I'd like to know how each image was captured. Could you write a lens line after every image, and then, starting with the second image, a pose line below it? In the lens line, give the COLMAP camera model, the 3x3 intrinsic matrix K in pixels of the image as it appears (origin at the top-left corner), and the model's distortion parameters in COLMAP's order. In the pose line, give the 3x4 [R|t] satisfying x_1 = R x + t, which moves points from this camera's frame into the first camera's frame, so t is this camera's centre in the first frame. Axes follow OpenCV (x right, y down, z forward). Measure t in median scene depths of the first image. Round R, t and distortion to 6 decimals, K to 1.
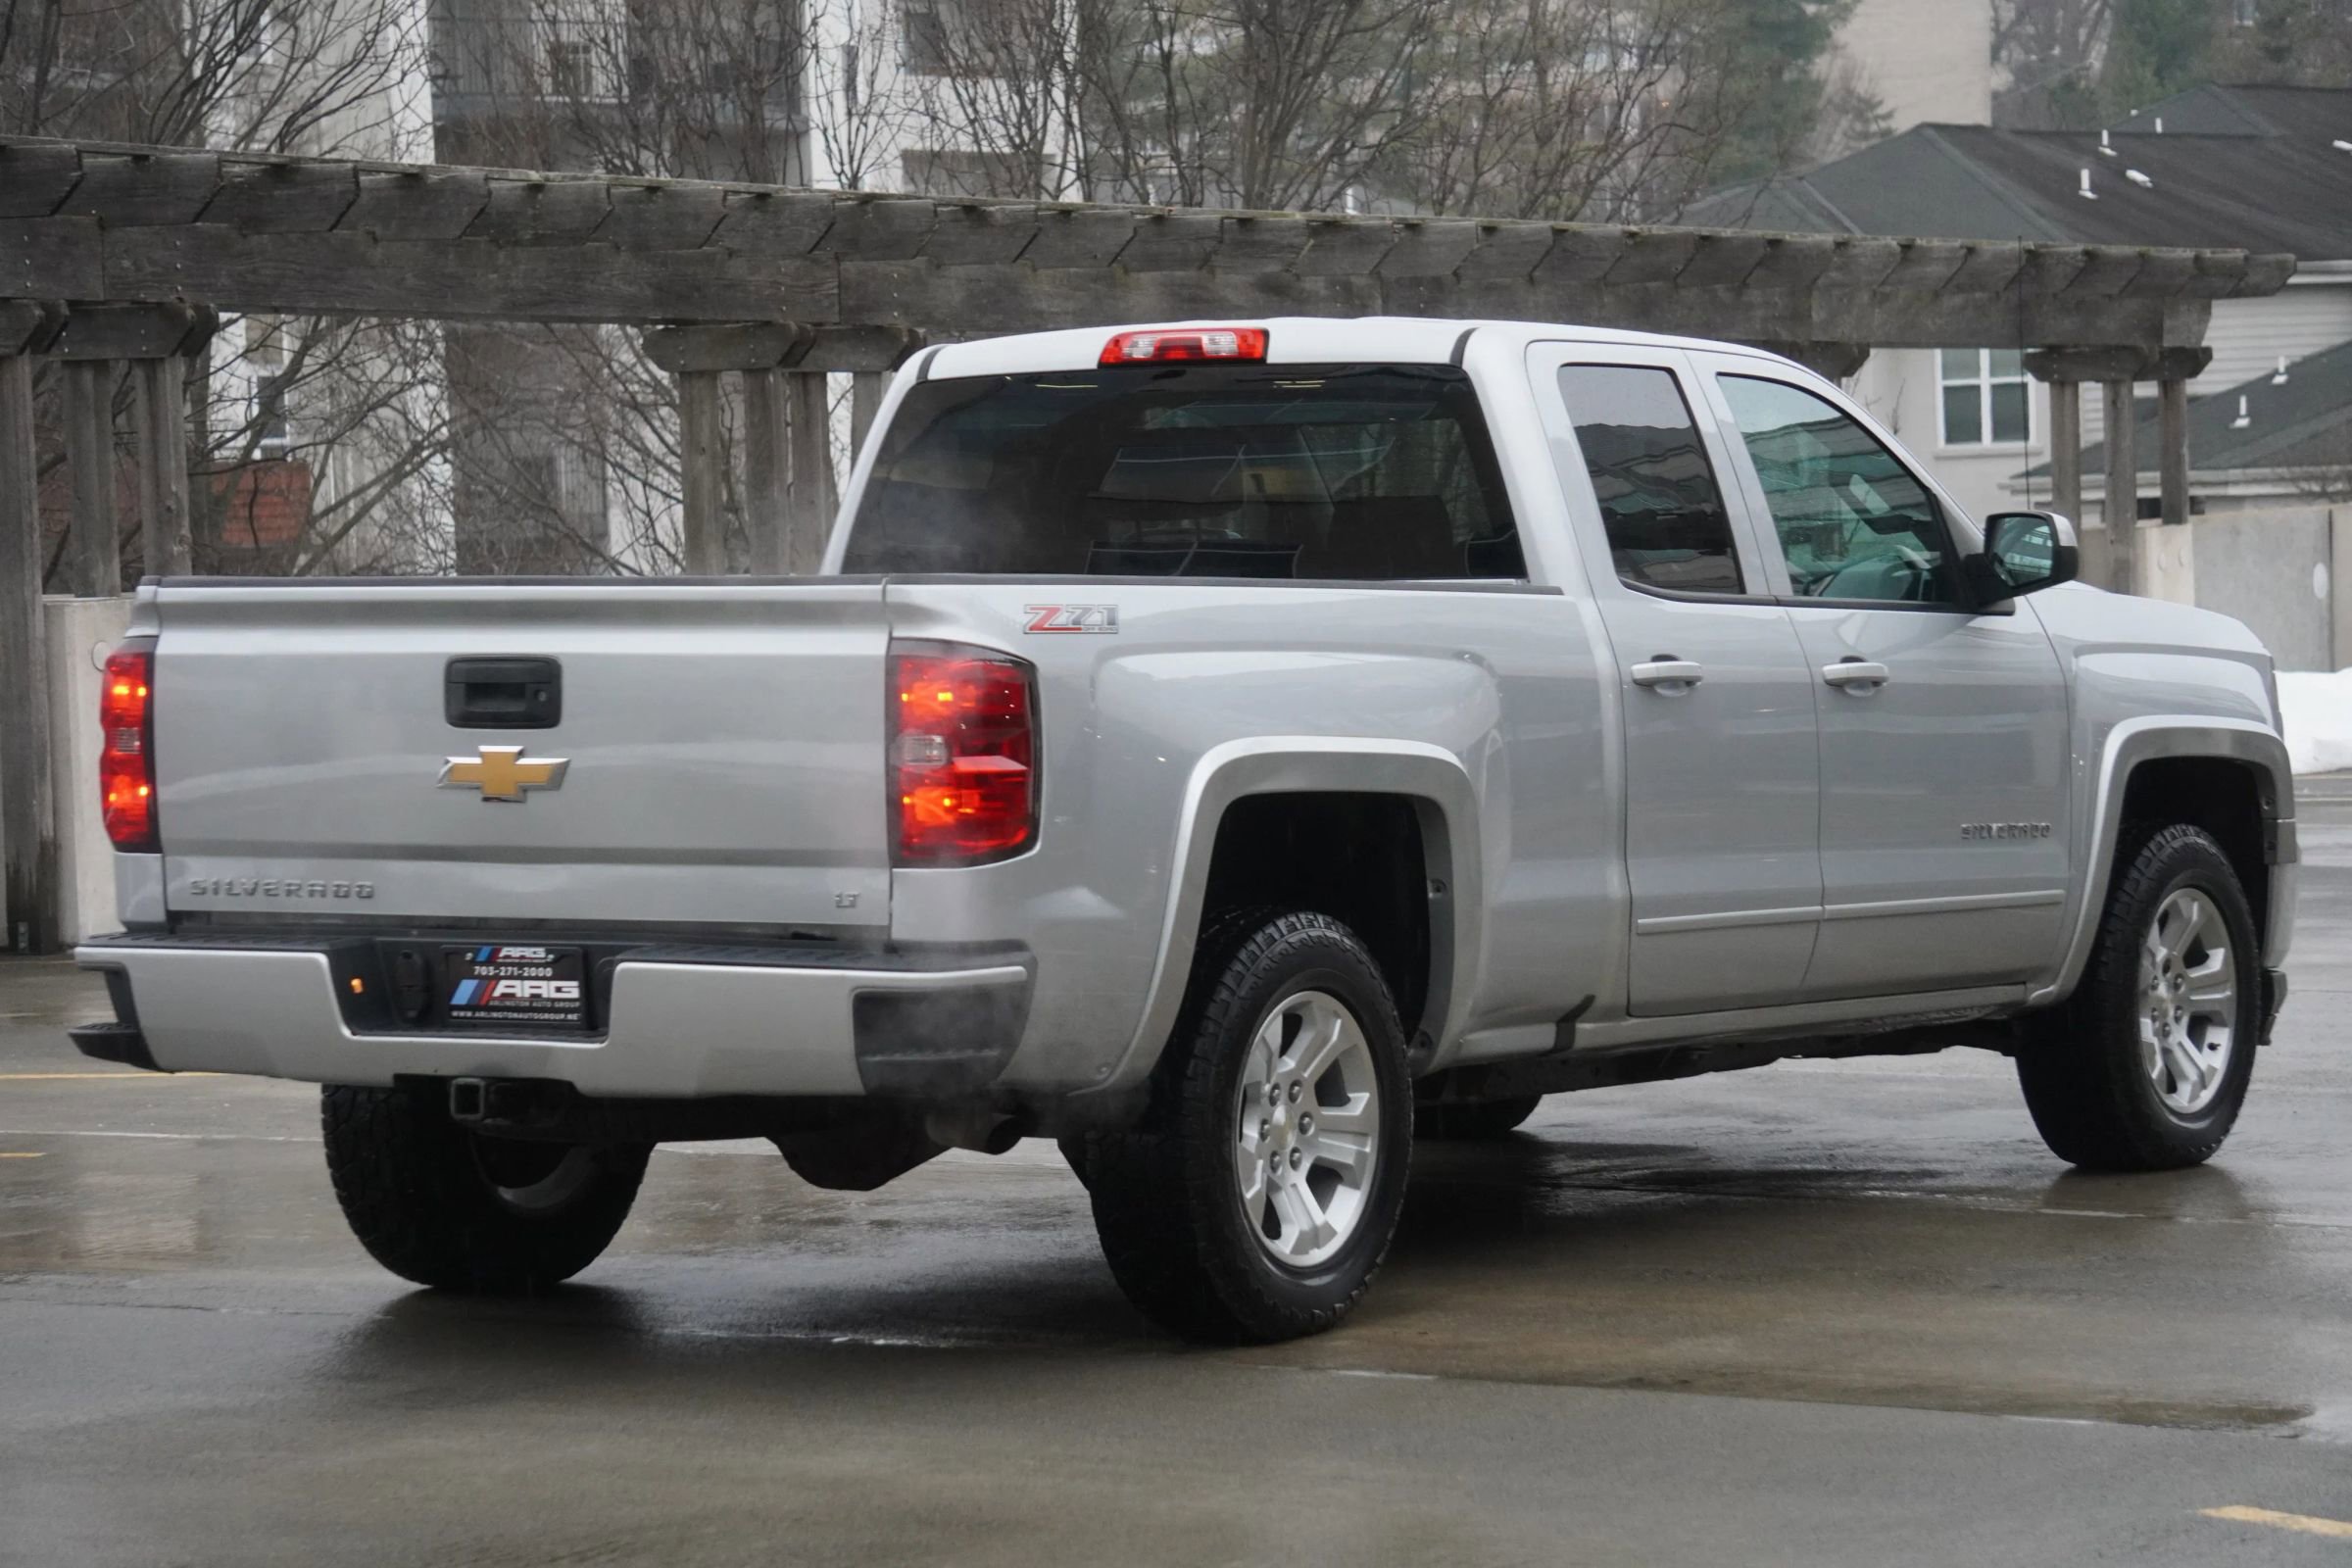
lens RADIAL K [[7354.2, 0, 1175.7], [0, 7354.2, 816.3], [0, 0, 1]] dist [0.656609, 1.614082]
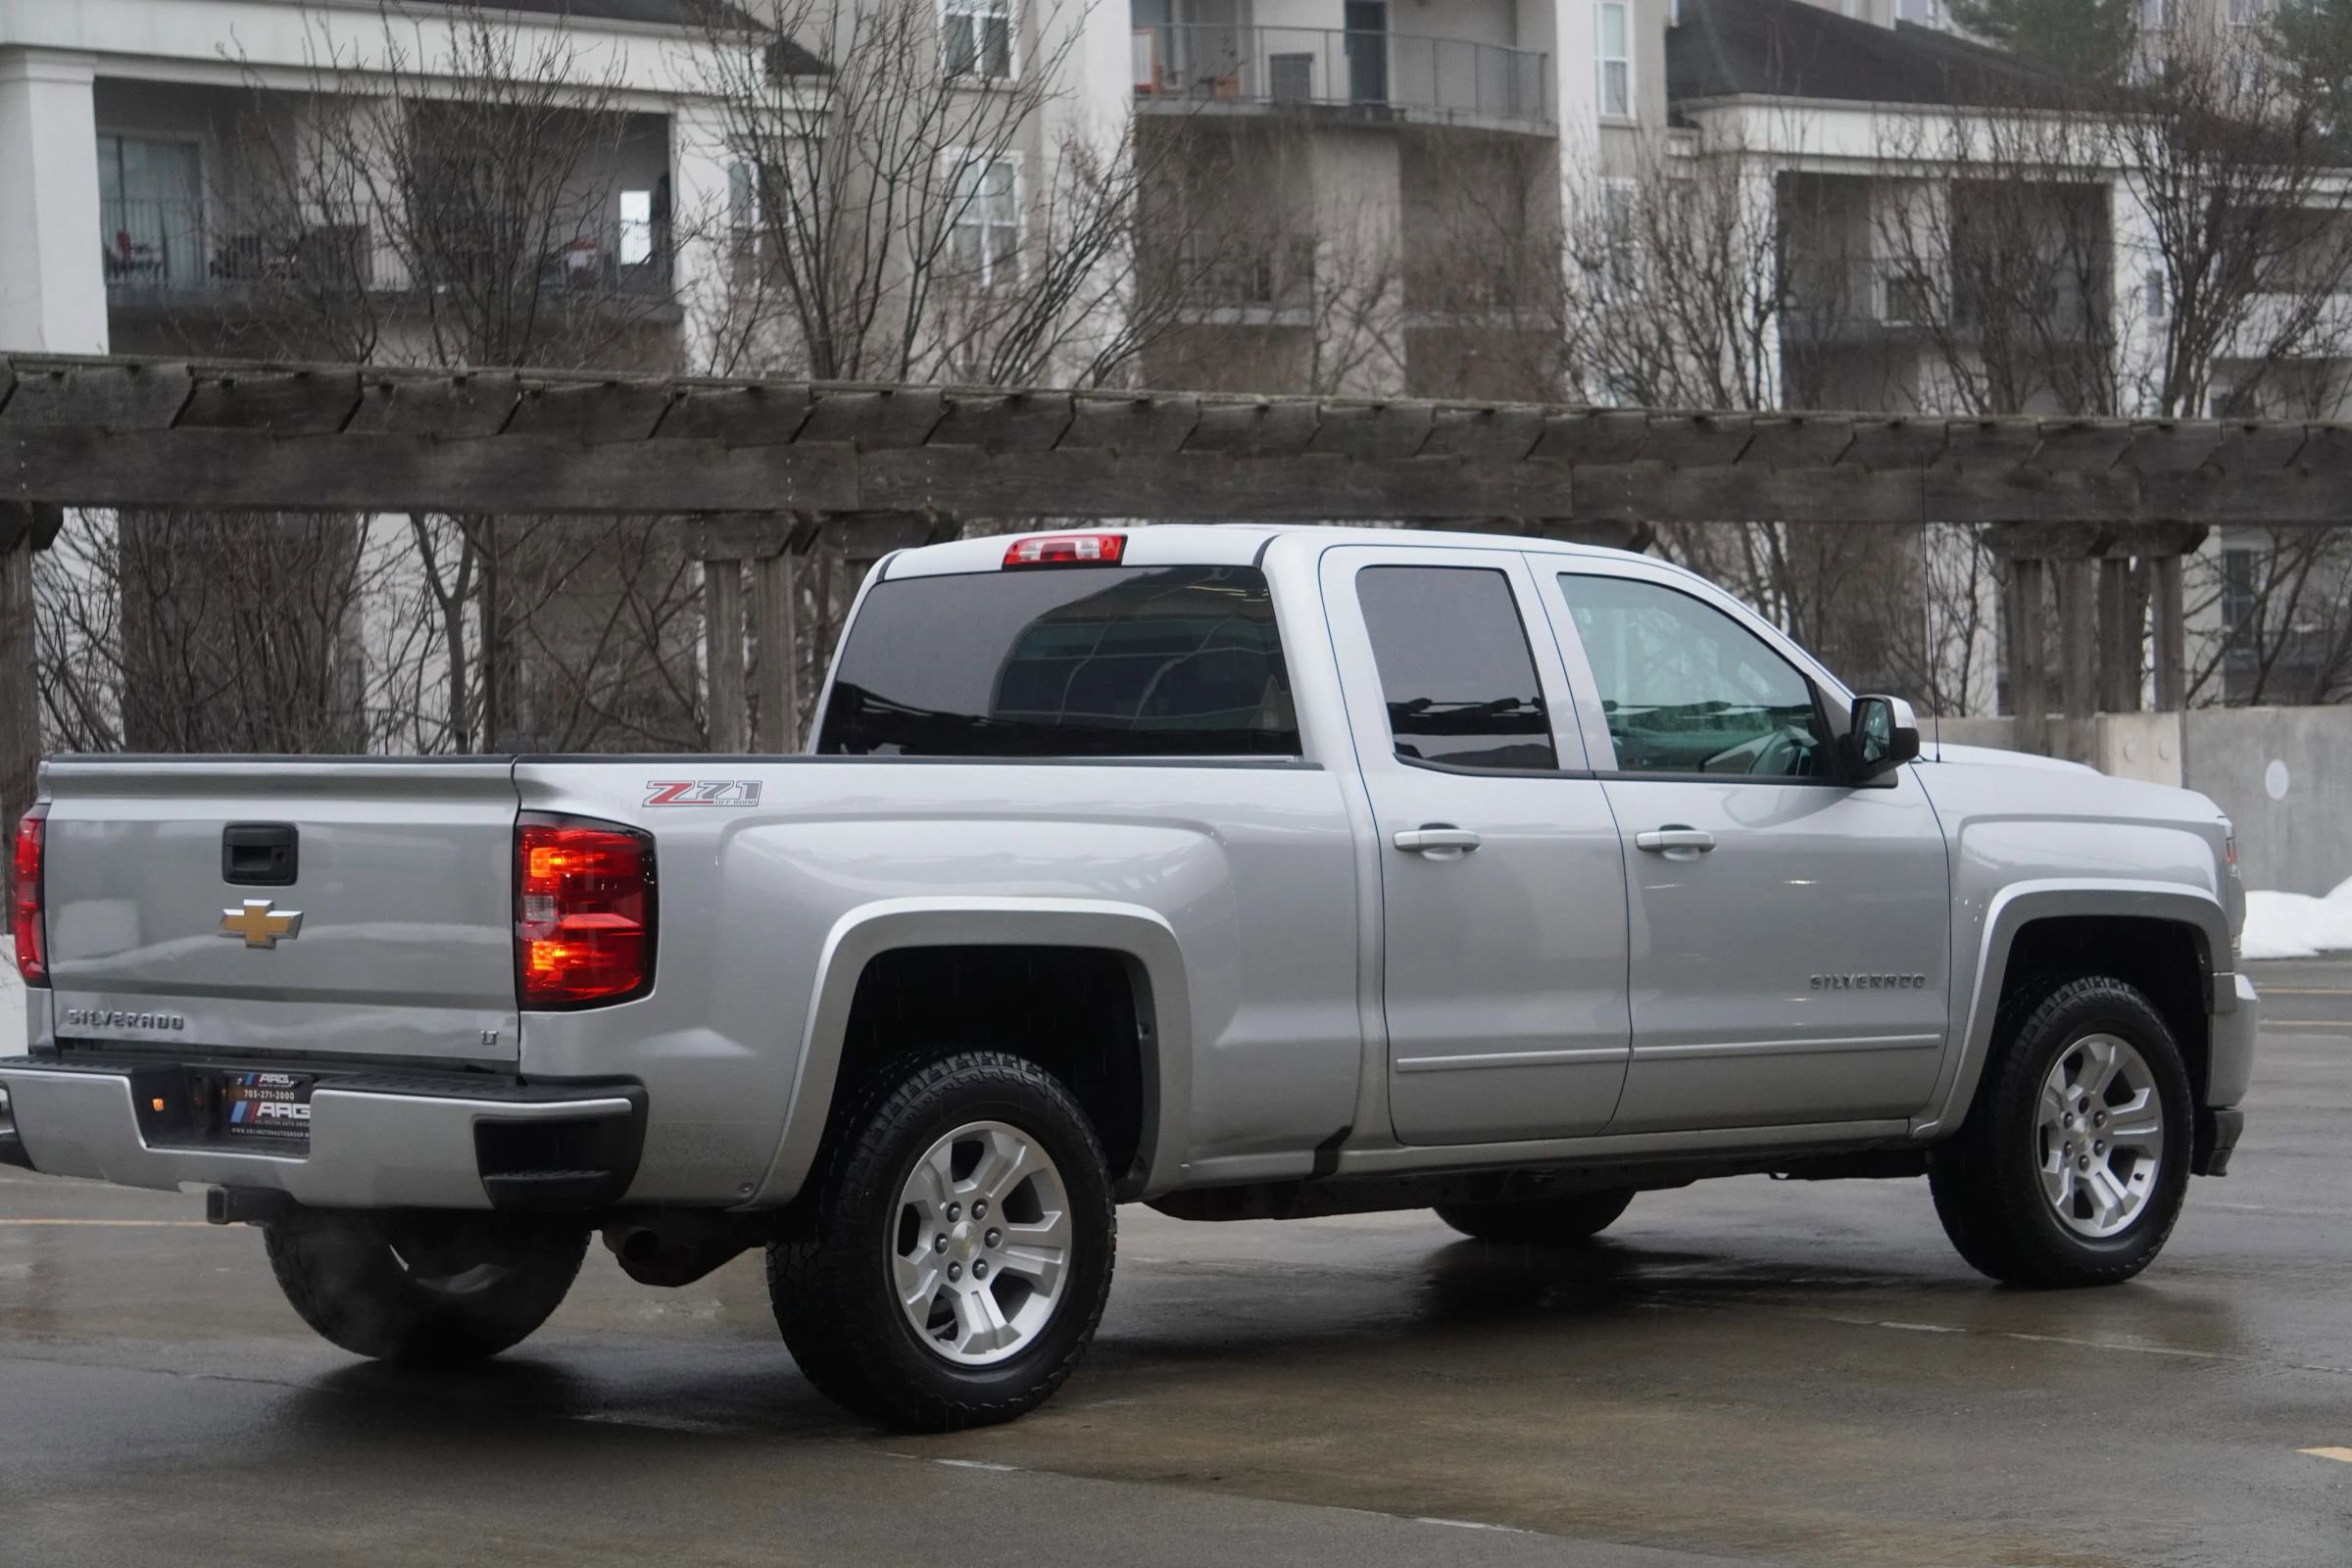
lens RADIAL K [[6127.6, 0, 1164.6], [0, 6127.6, 781.2], [0, 0, 1]] dist [0.326279, 0.185532]
pose [[0.971329, 0.004798, -0.237692, 0.225556], [-0.010011, 0.999735, -0.020731, -0.007755], [0.237529, 0.022516, 0.971119, 0.074137]]
